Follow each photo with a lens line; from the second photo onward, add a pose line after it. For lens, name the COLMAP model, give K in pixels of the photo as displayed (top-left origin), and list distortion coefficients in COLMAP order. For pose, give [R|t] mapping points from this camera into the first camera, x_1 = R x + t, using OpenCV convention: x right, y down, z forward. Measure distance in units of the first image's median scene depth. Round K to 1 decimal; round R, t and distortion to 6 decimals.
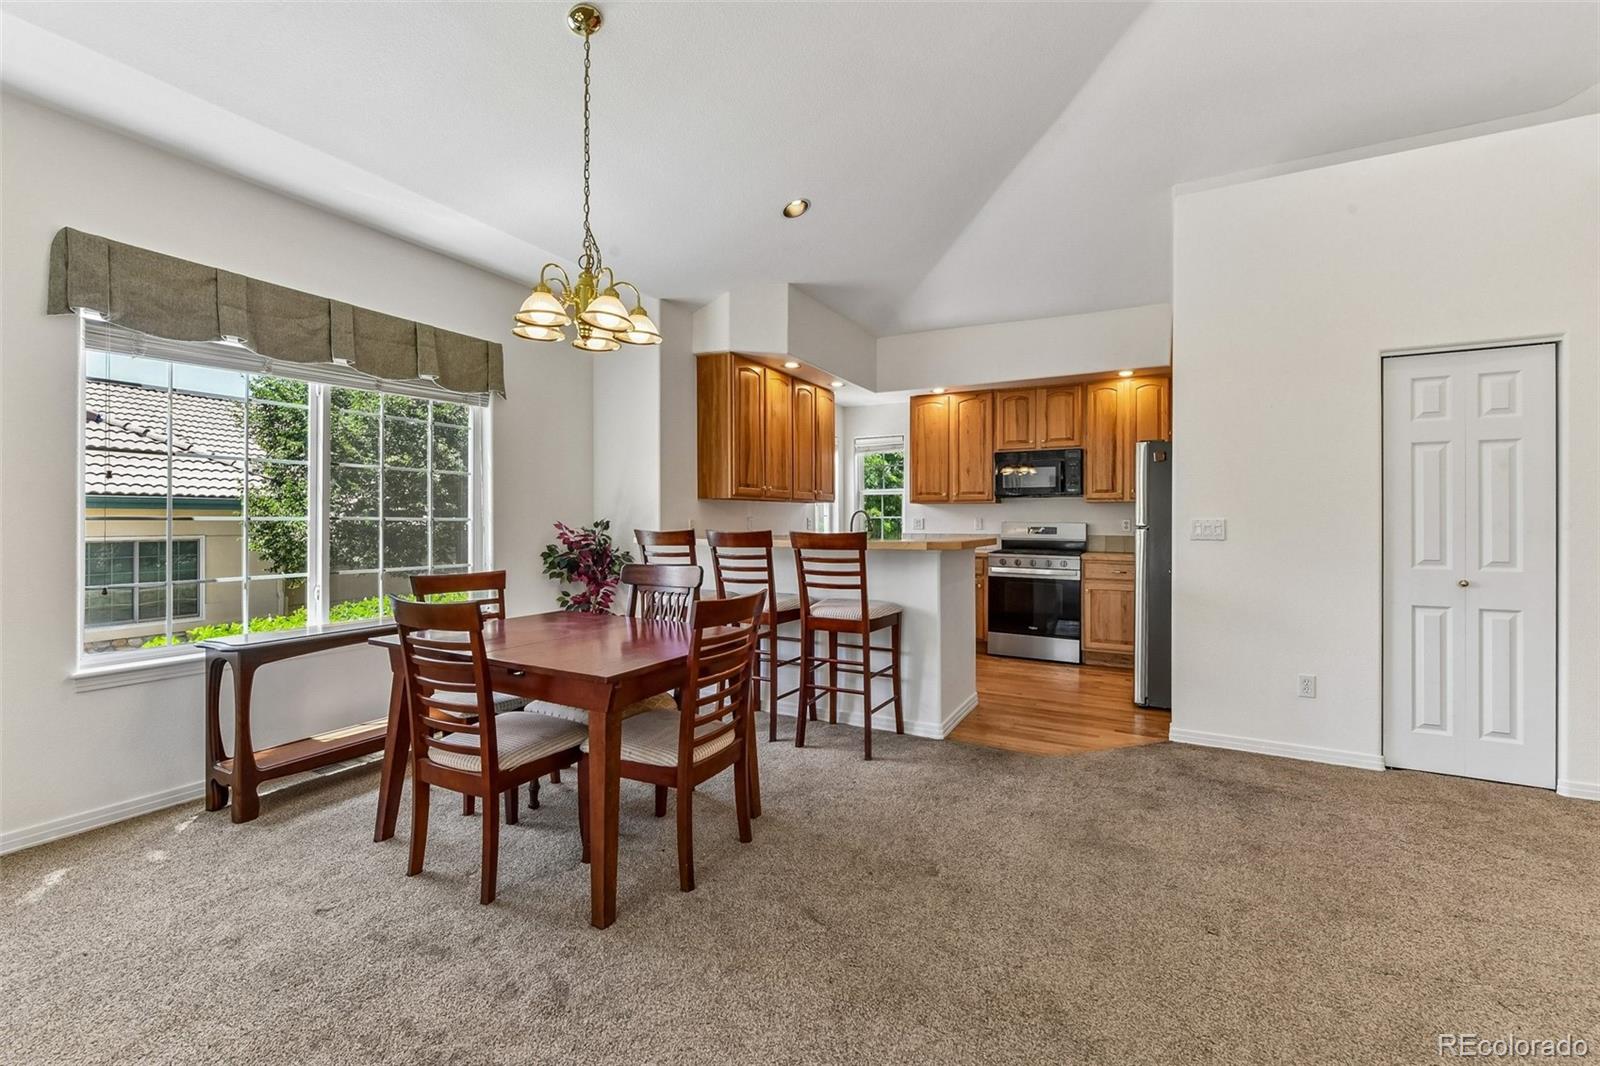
lens RADIAL K [[672.8, 0, 802.1], [0, 672.8, 520.7], [0, 0, 1]] dist [0.001345, -0.000514]
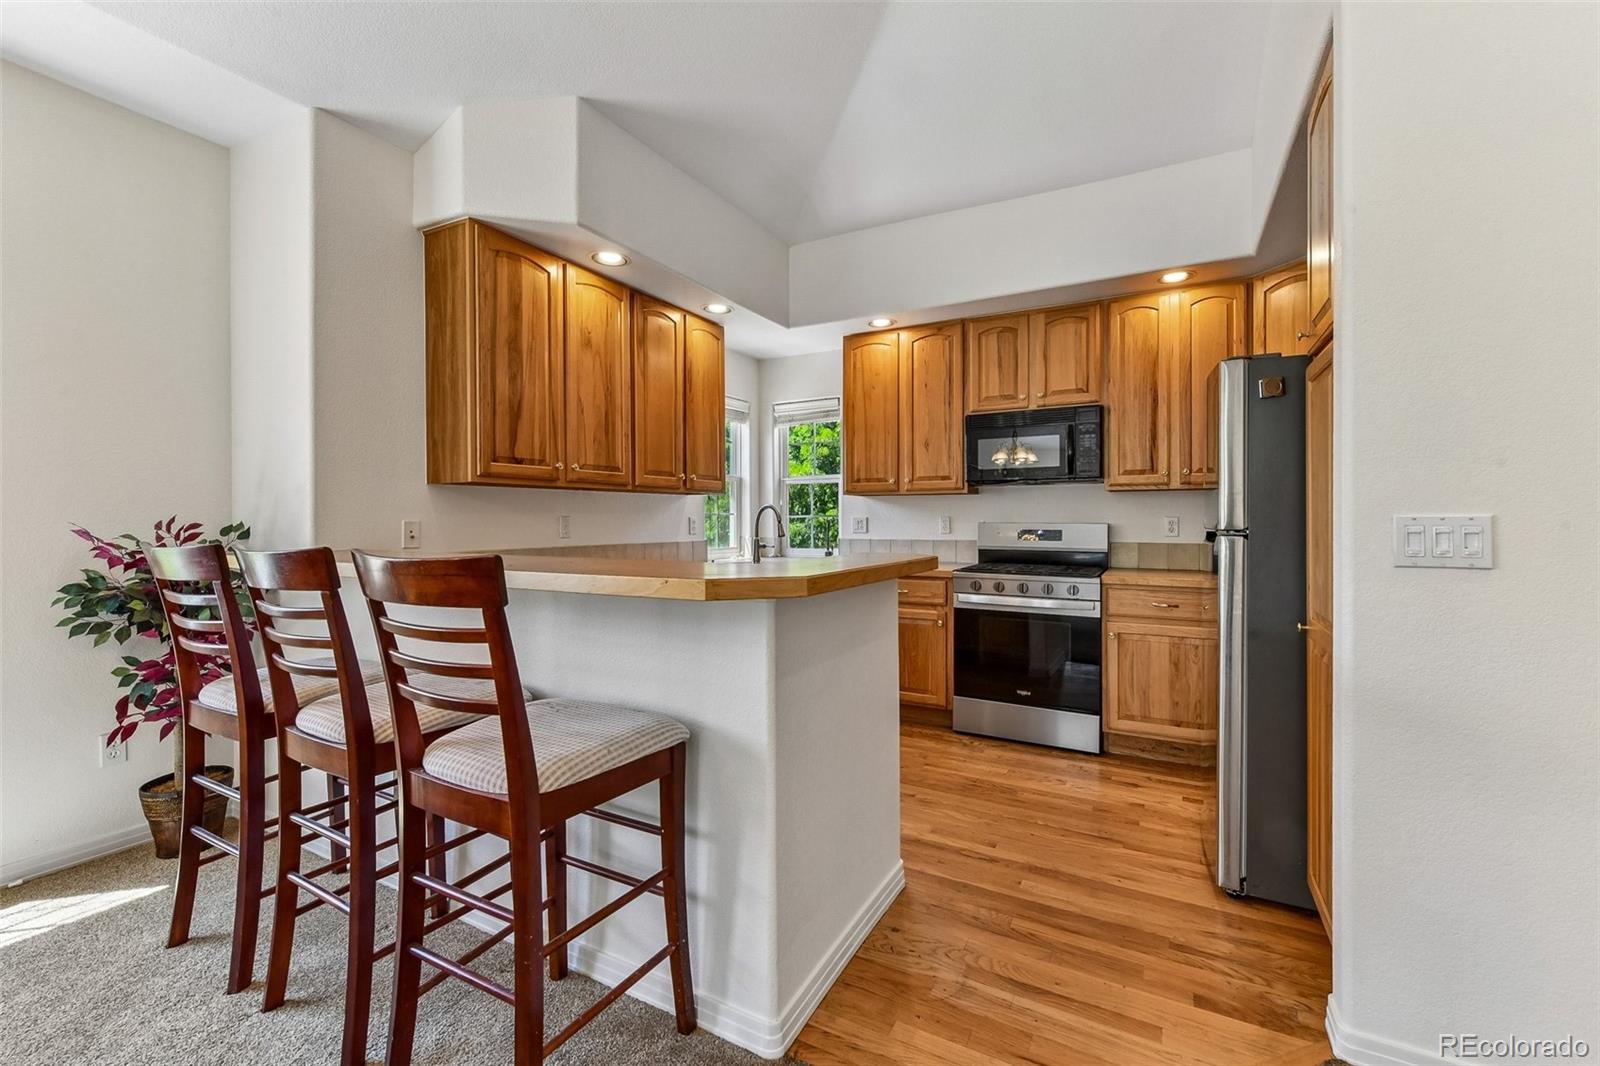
lens RADIAL K [[672.8, 0, 804.4], [0, 672.8, 521.1], [0, 0, 1]] dist [0.001345, -0.000514]
pose [[0.999971, -0.003647, -0.006663, 0.170581], [0.003652, 0.999993, 0.000638, -0.000320], [0.006660, -0.000662, 0.999978, 0.443697]]
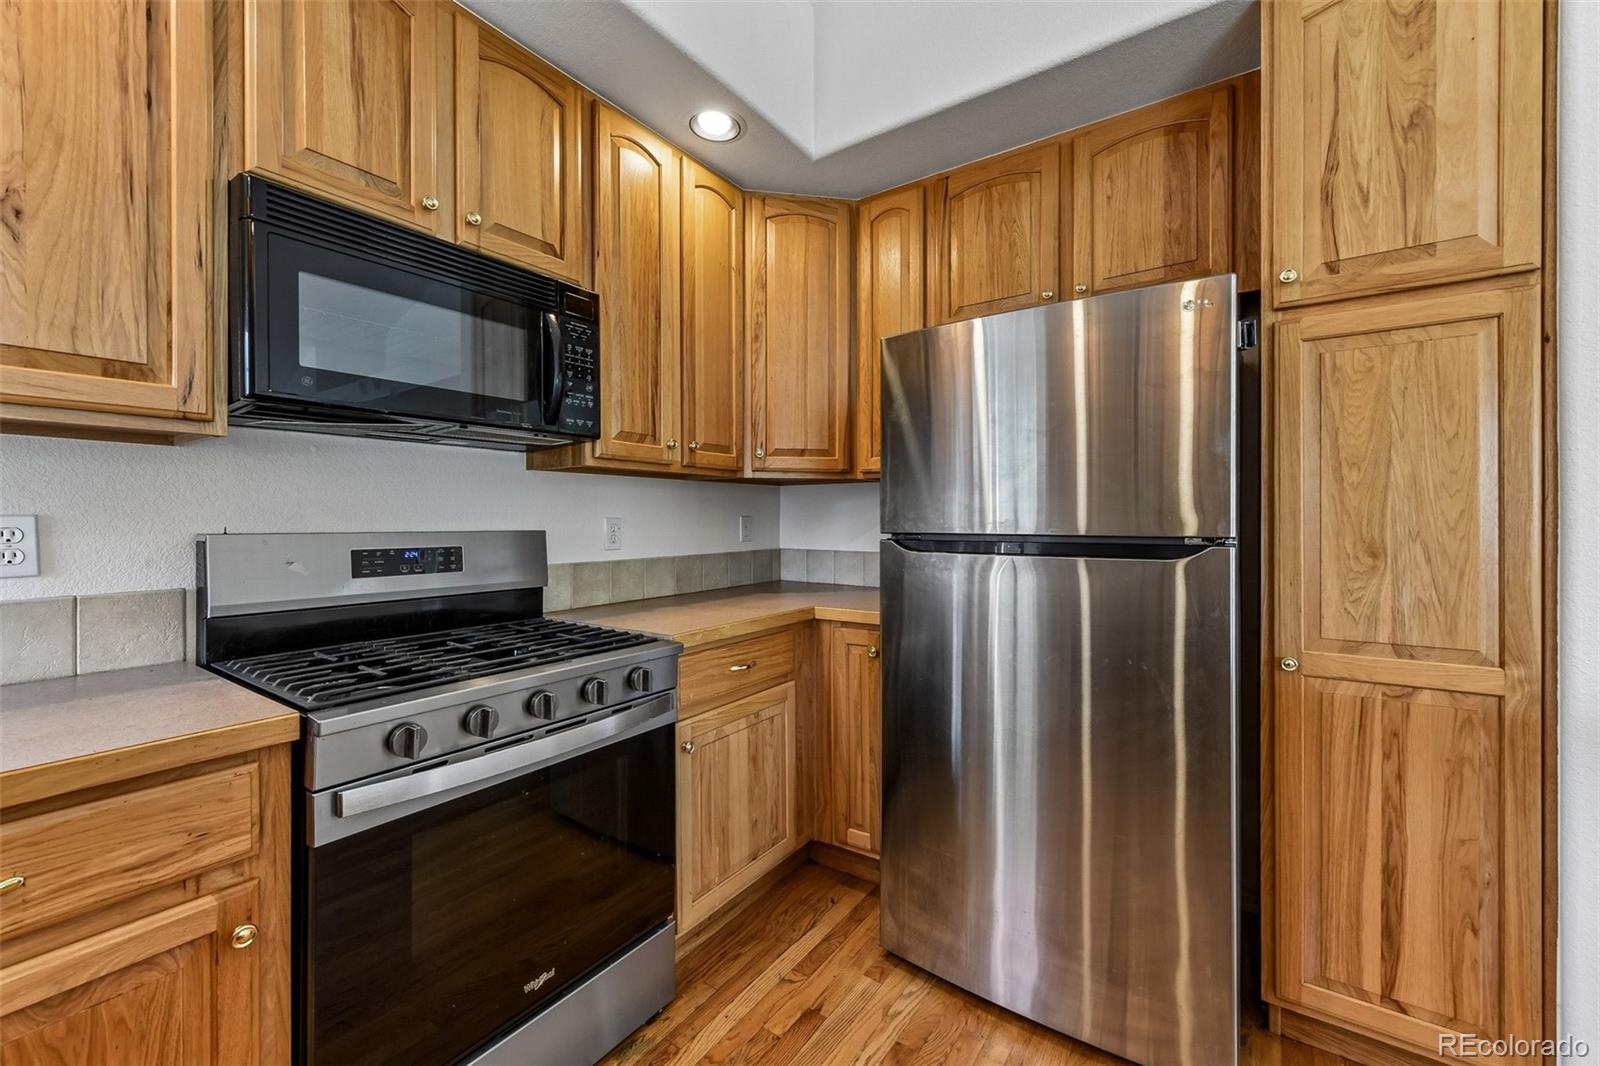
lens RADIAL K [[633.5, 0, 803.6], [0, 633.5, 519.5], [0, 0, 1]] dist [0.004812, -0.002101]
pose [[0.113629, -0.004356, 0.993514, 0.157133], [0.007647, 0.999965, 0.003509, -0.002365], [-0.993494, 0.007198, 0.113659, 1.035819]]
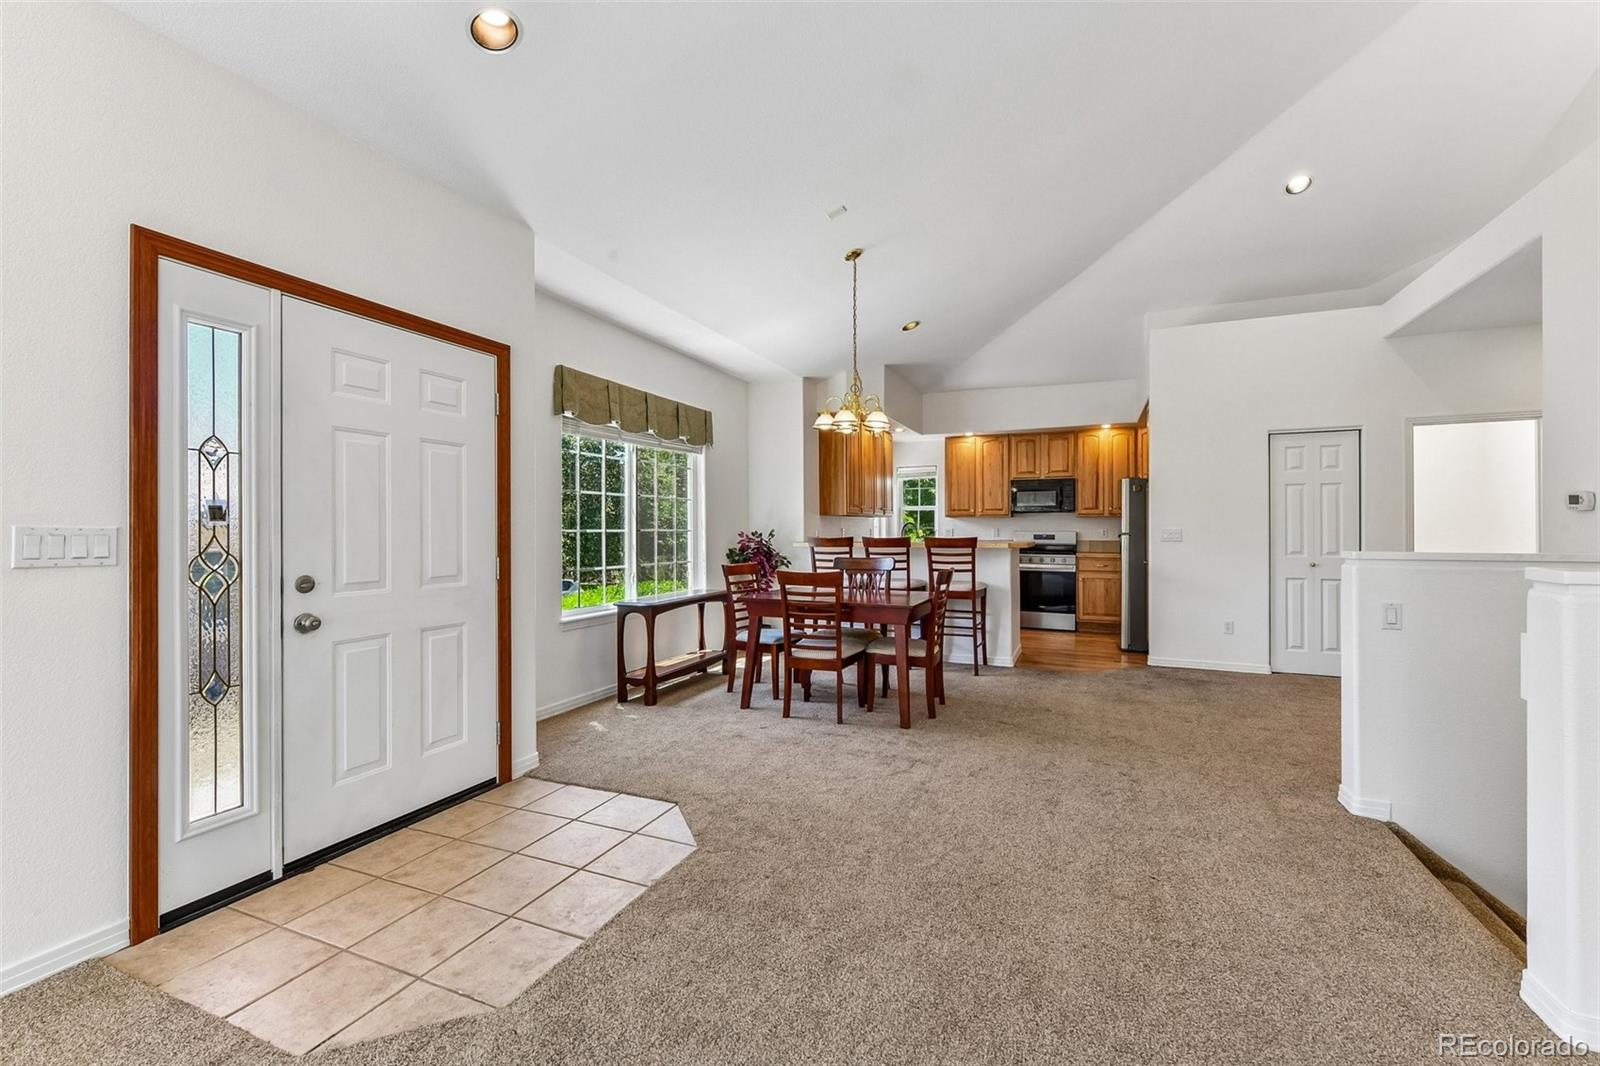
lens RADIAL K [[672.8, 0, 800.3], [0, 672.8, 531.3], [0, 0, 1]] dist [0.001345, -0.000514]
pose [[0.996580, -0.003642, 0.082554, -0.319655], [0.003531, 0.999993, 0.001487, -0.000998], [-0.082559, -0.001190, 0.996585, -0.413625]]
